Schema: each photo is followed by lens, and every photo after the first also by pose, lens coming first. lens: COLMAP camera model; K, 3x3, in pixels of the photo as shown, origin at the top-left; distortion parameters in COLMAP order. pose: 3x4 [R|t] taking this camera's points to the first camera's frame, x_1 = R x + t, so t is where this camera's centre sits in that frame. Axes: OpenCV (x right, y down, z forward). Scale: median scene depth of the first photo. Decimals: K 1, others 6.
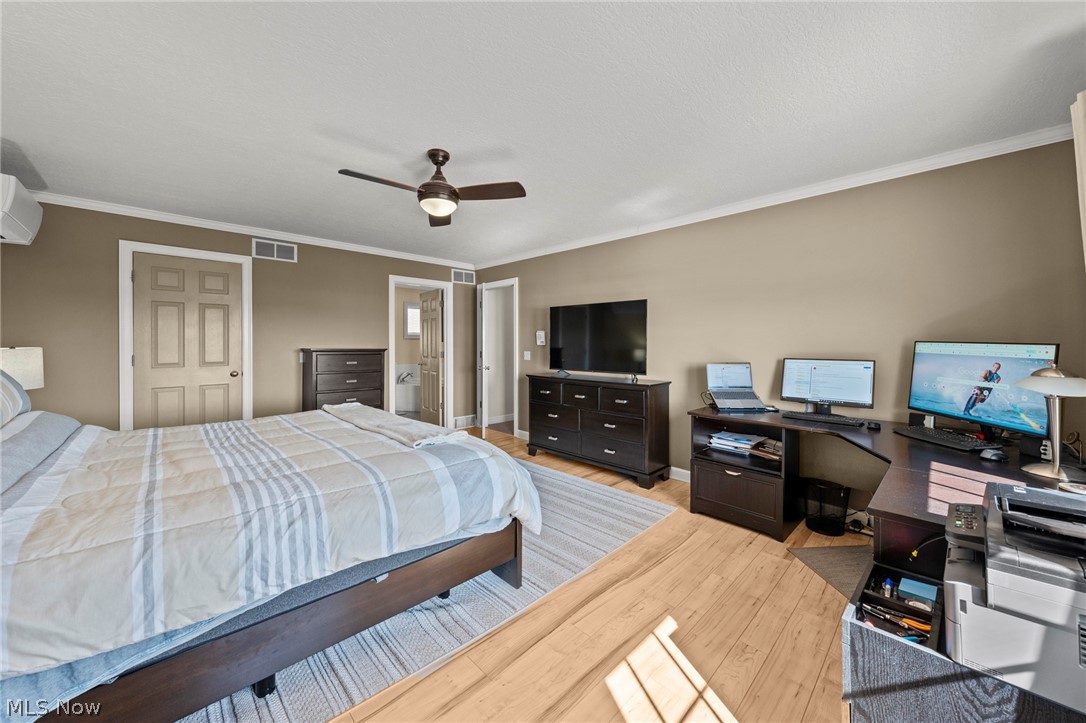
lens RADIAL K [[402.8, 0, 547.2], [0, 402.8, 345.8], [0, 0, 1]] dist [0.000752, 0.000042]
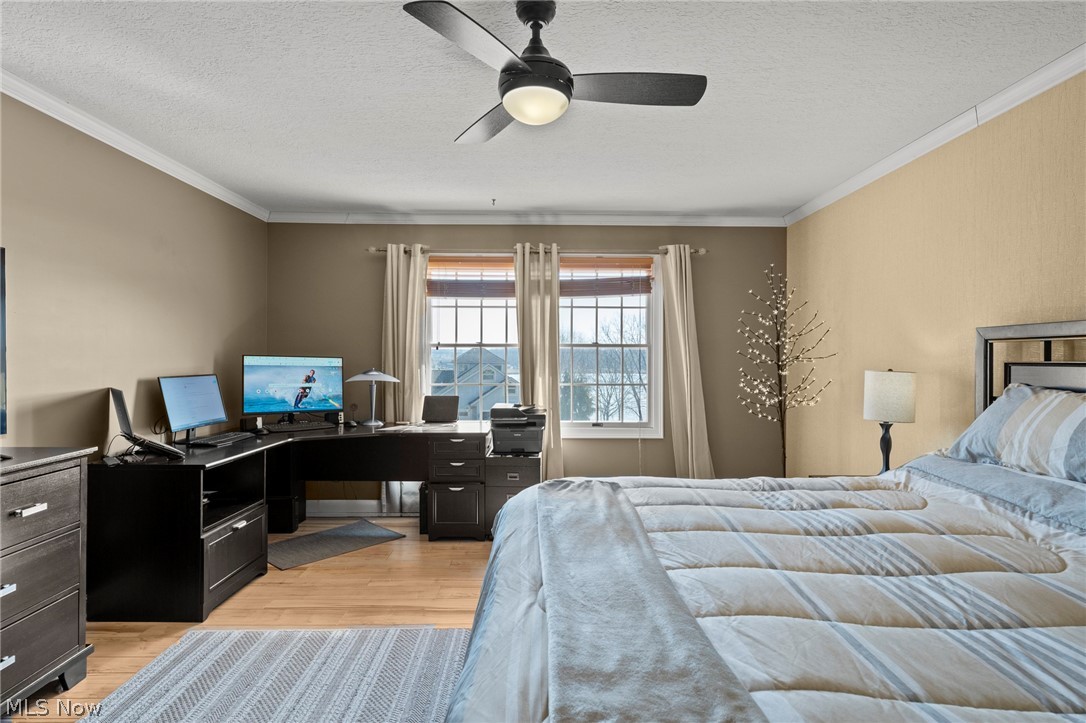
lens RADIAL K [[575.1, 0, 550.9], [0, 575.1, 352.7], [0, 0, 1]] dist [0.013115, -0.000850]
pose [[-0.729033, 0.006727, 0.684446, -0.987006], [0.004725, 0.999977, -0.004795, -0.008109], [-0.684462, -0.000262, -0.729048, 1.883993]]
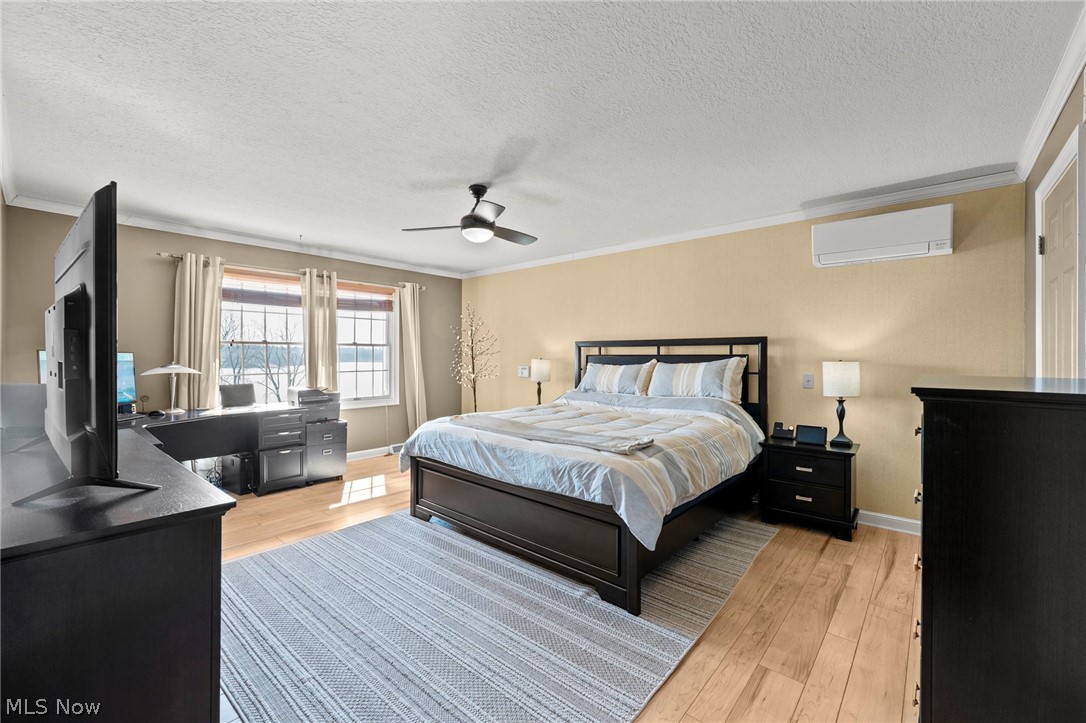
lens RADIAL K [[451.3, 0, 544.6], [0, 451.3, 353.3], [0, 0, 1]] dist [-0.000608, -0.000057]
pose [[-0.996436, -0.000320, -0.084357, -0.423356], [-0.000766, 0.999986, 0.005246, -0.010733], [0.084354, 0.005292, -0.996422, 2.775025]]
